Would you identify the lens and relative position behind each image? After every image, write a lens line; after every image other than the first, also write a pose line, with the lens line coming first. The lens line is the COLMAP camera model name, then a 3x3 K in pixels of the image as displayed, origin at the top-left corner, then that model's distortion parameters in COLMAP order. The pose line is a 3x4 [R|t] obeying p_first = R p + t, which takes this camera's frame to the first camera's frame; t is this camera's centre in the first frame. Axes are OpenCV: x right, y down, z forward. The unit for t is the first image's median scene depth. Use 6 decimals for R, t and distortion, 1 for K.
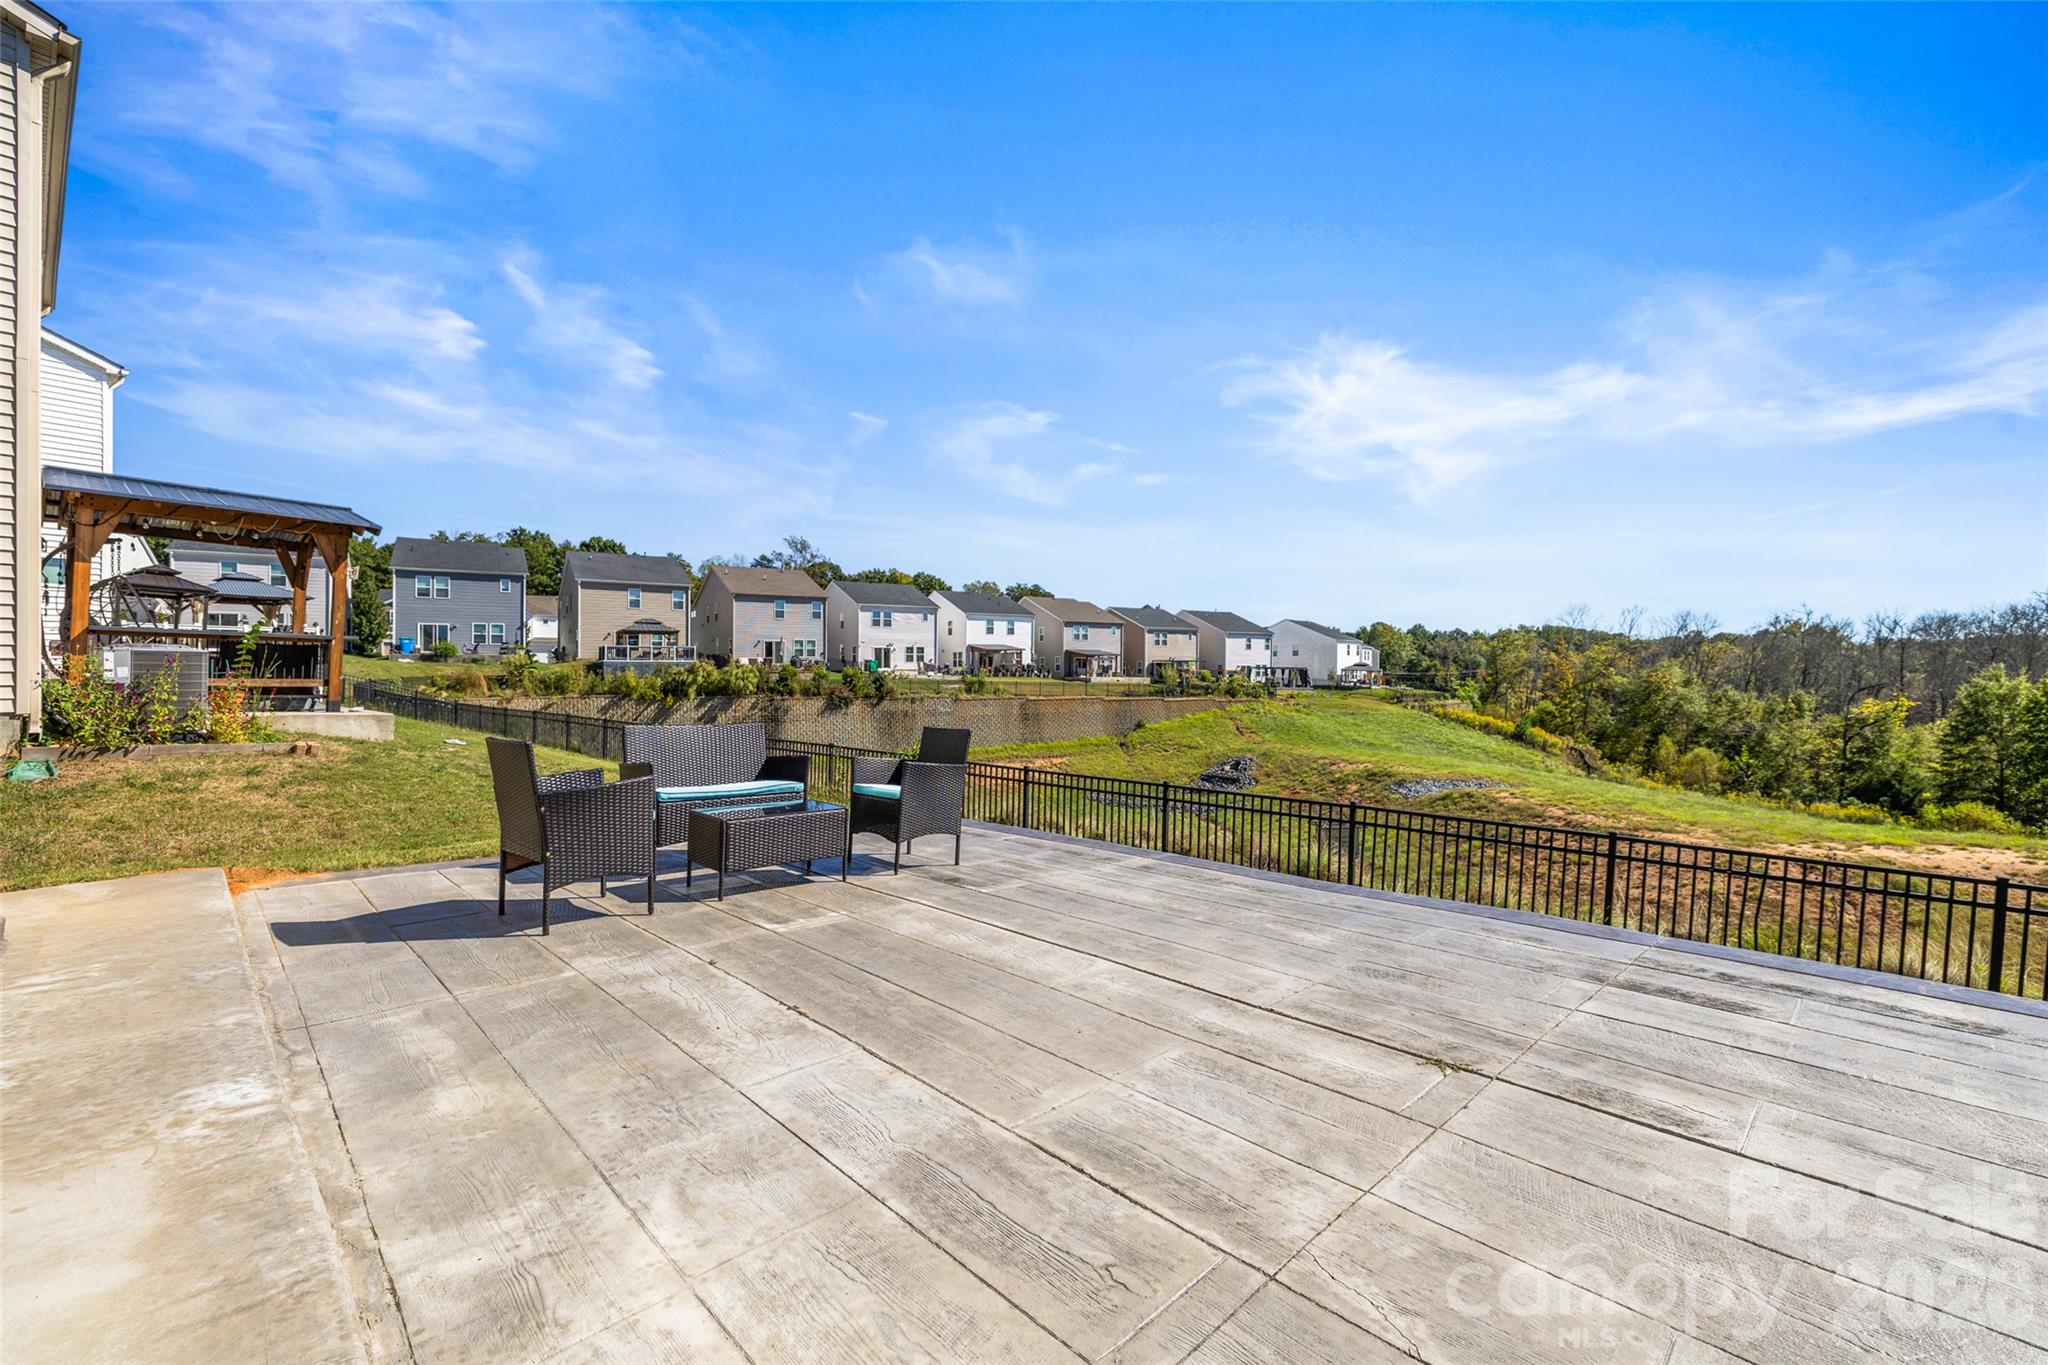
lens RADIAL K [[909.7, 0, 1024.0], [0, 909.7, 682.5], [0, 0, 1]] dist [0.036429, 0.000125]
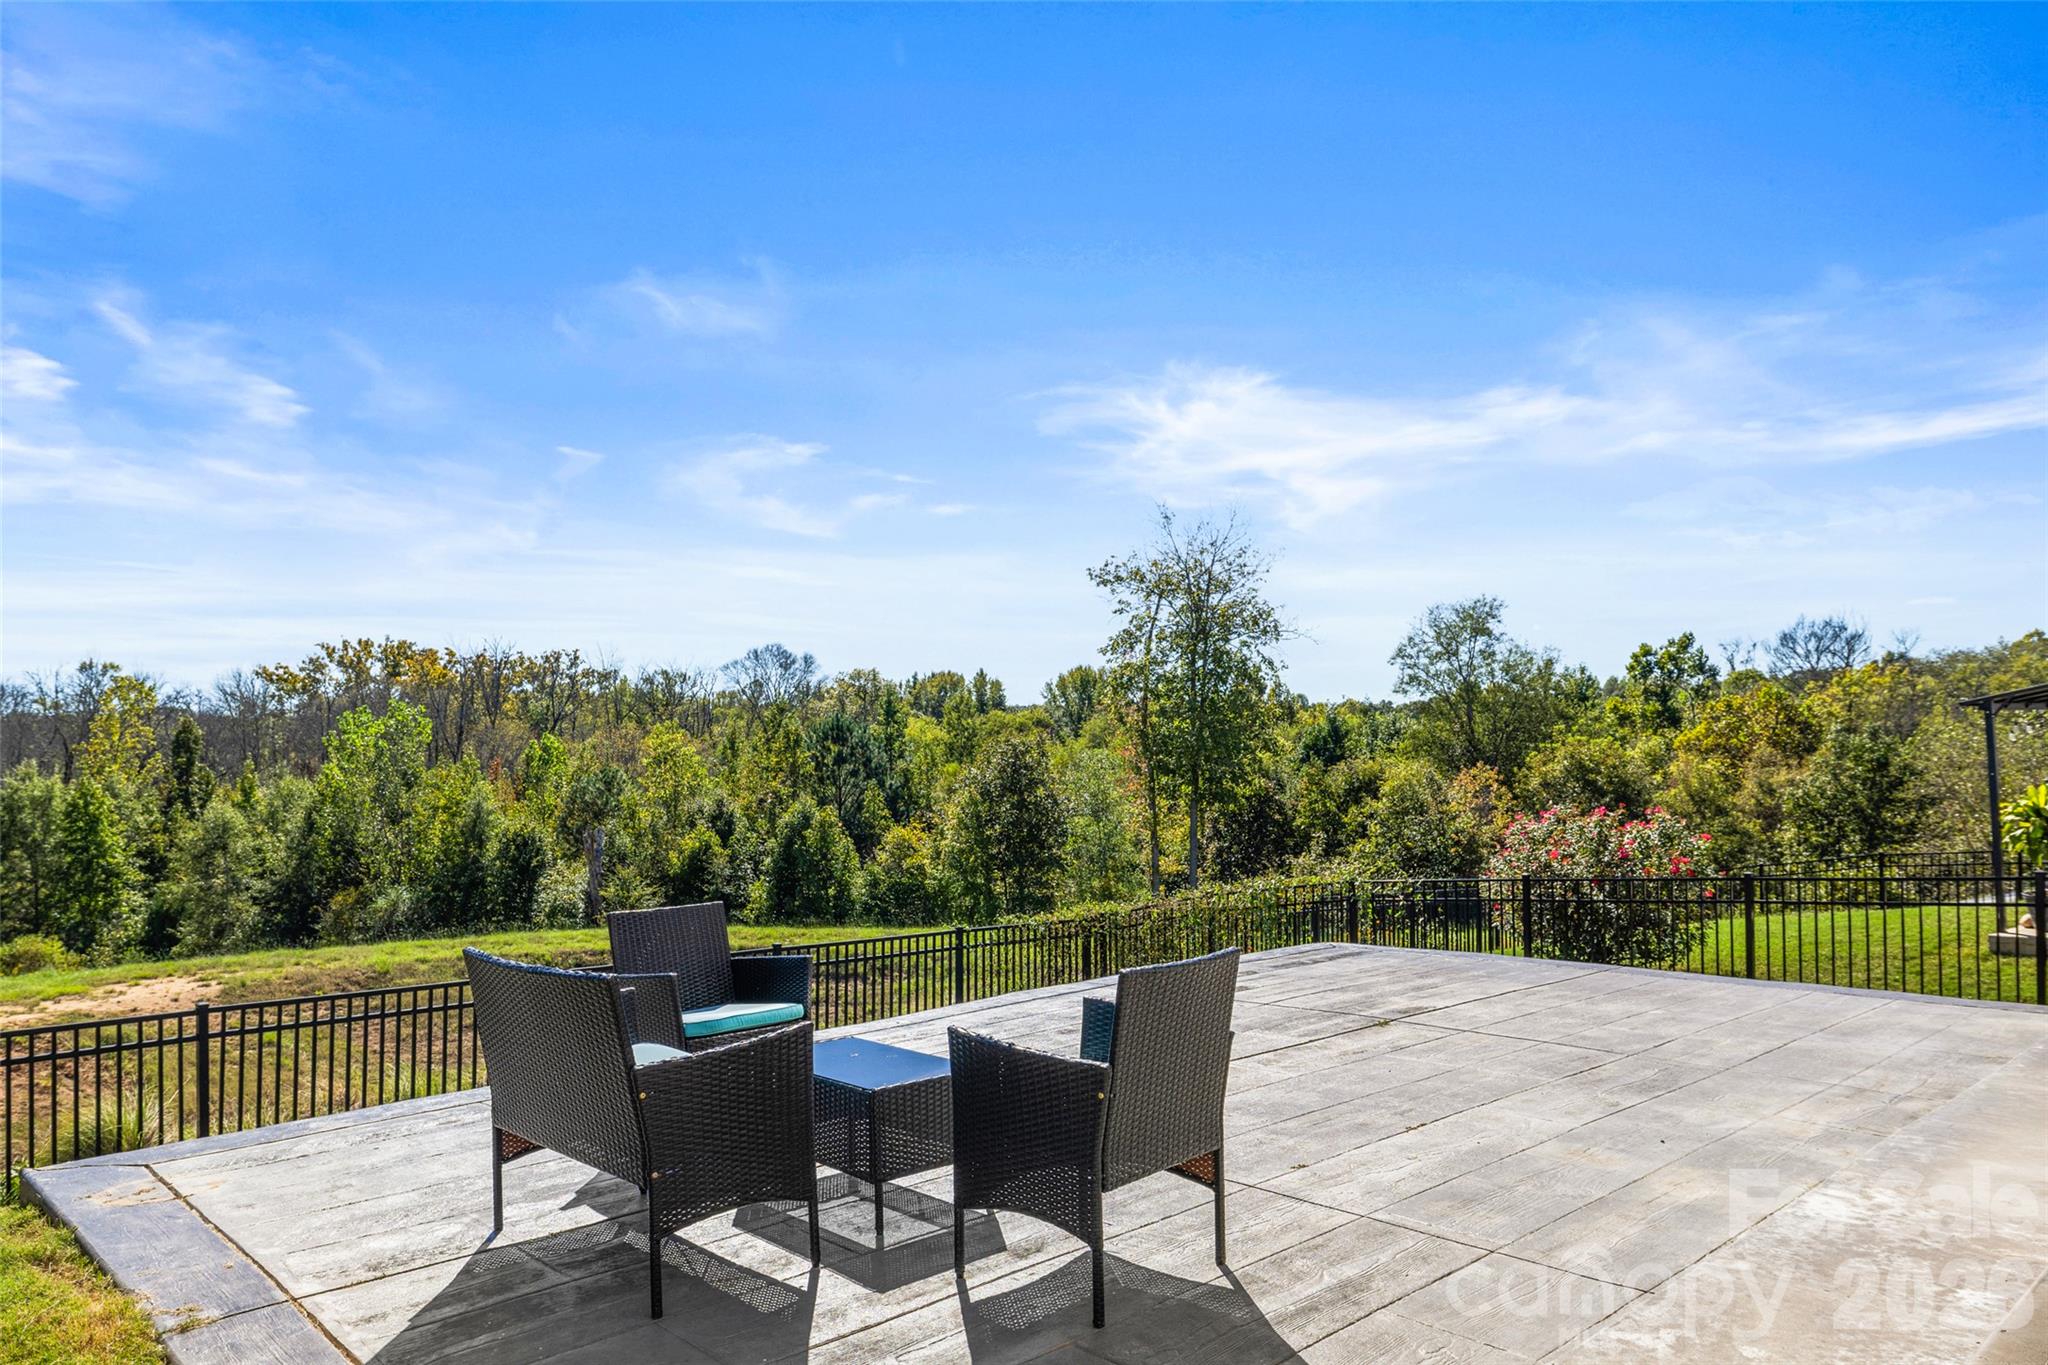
lens RADIAL K [[1318.0, 0, 1024.0], [0, 1318.0, 682.5], [0, 0, 1]] dist [-0.001742, -0.001162]
pose [[-0.002286, 0.067981, 0.997684, -0.480876], [0.011905, 0.997618, -0.067949, -0.017055], [-0.999927, 0.011722, -0.003090, 0.385472]]
